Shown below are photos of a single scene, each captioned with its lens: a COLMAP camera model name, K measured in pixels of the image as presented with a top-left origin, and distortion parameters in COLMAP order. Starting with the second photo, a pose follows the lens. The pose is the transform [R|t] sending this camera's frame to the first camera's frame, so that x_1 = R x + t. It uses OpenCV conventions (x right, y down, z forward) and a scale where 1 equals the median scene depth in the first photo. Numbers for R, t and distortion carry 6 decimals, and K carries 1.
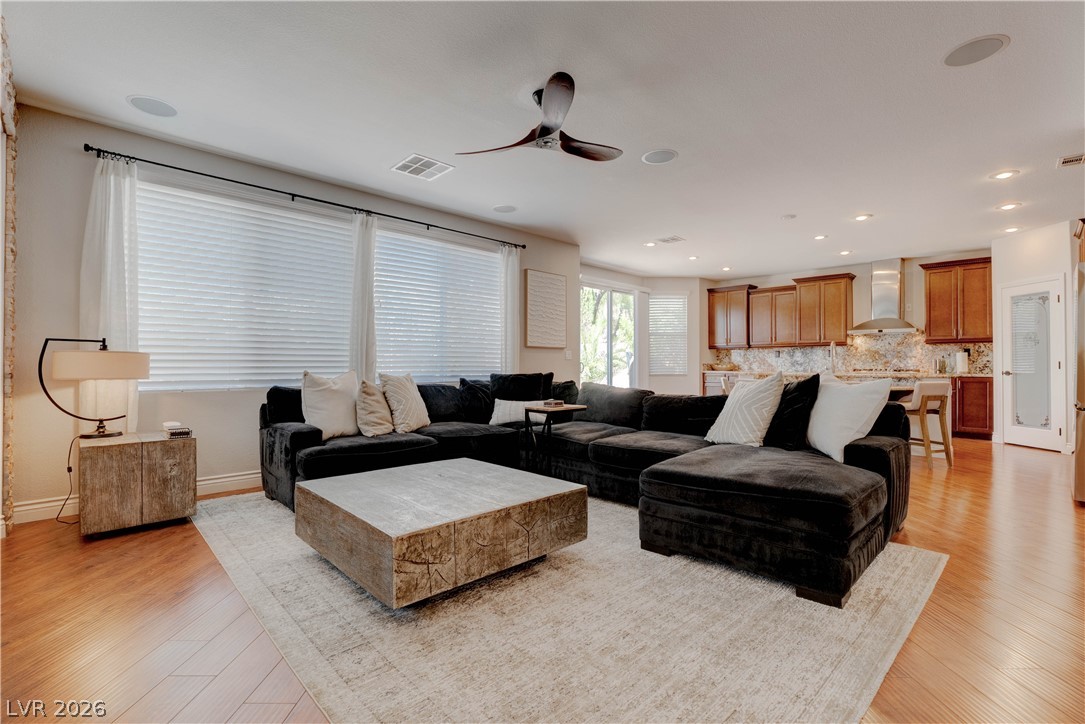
lens RADIAL K [[493.1, 0, 535.3], [0, 493.1, 361.4], [0, 0, 1]] dist [-0.011356, 0.000151]
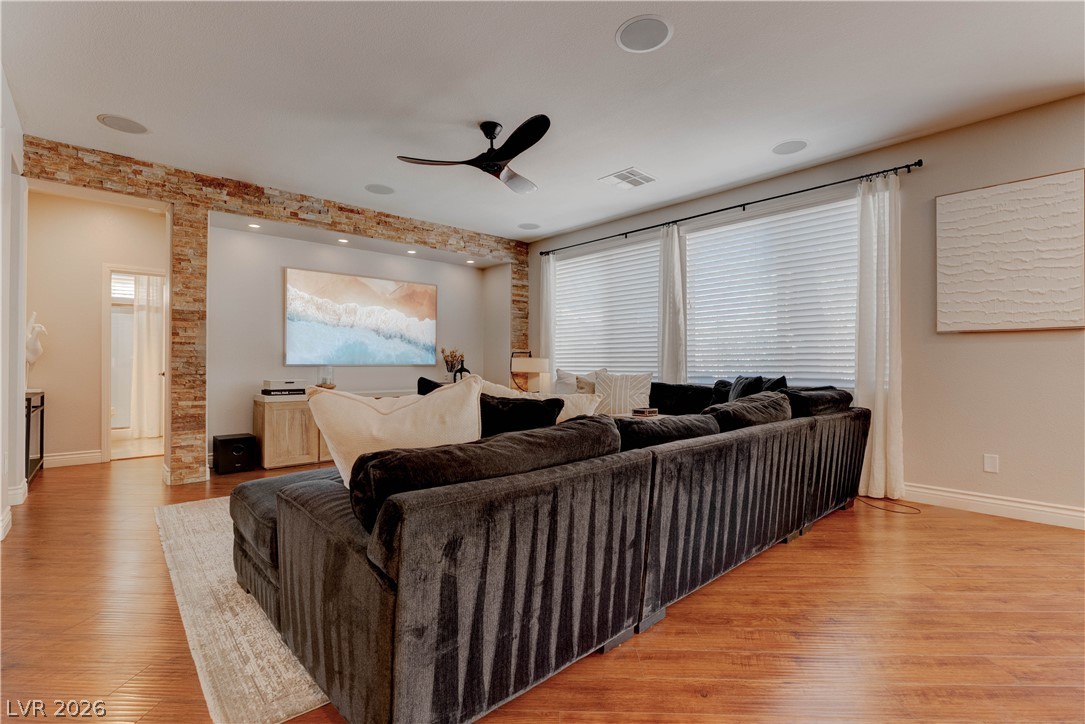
lens RADIAL K [[493.1, 0, 535.3], [0, 493.1, 361.4], [0, 0, 1]] dist [-0.011356, 0.000151]
pose [[-0.026699, -0.007784, -0.999613, 0.601035], [0.006057, 0.999950, -0.007949, 0.005944], [0.999625, -0.006267, -0.026650, 0.585268]]
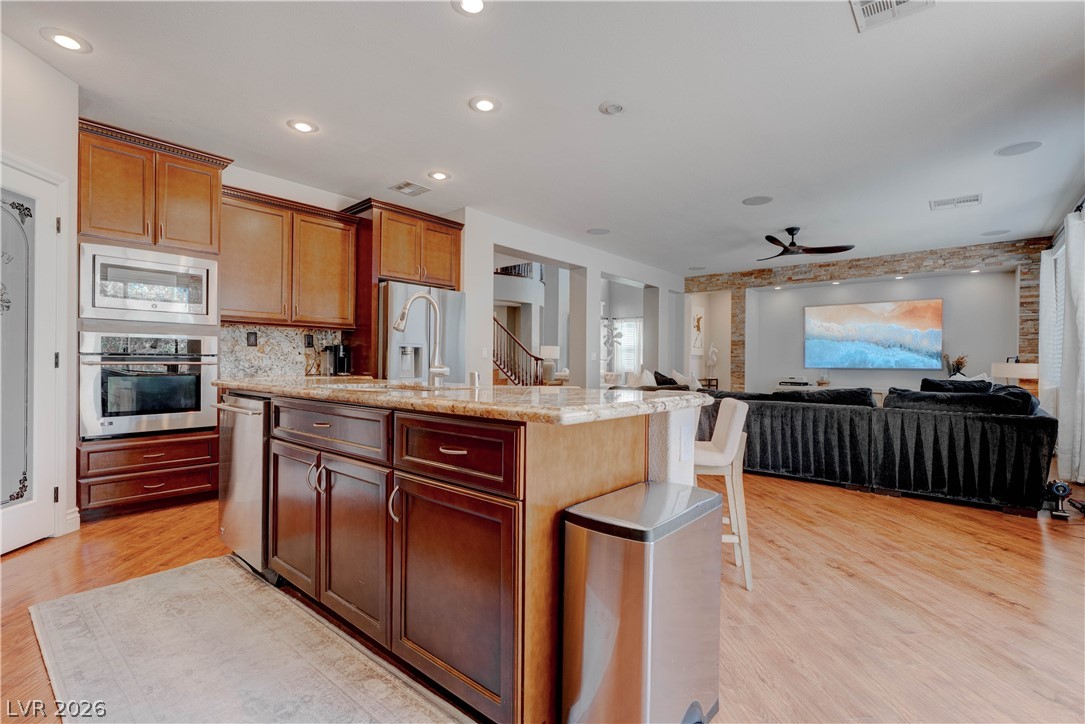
lens RADIAL K [[493.1, 0, 535.3], [0, 493.1, 361.4], [0, 0, 1]] dist [-0.011356, 0.000151]
pose [[-0.996189, -0.012627, -0.086299, 0.626310], [-0.011645, 0.999862, -0.011868, 0.010151], [0.086437, -0.010818, -0.996199, 1.490406]]
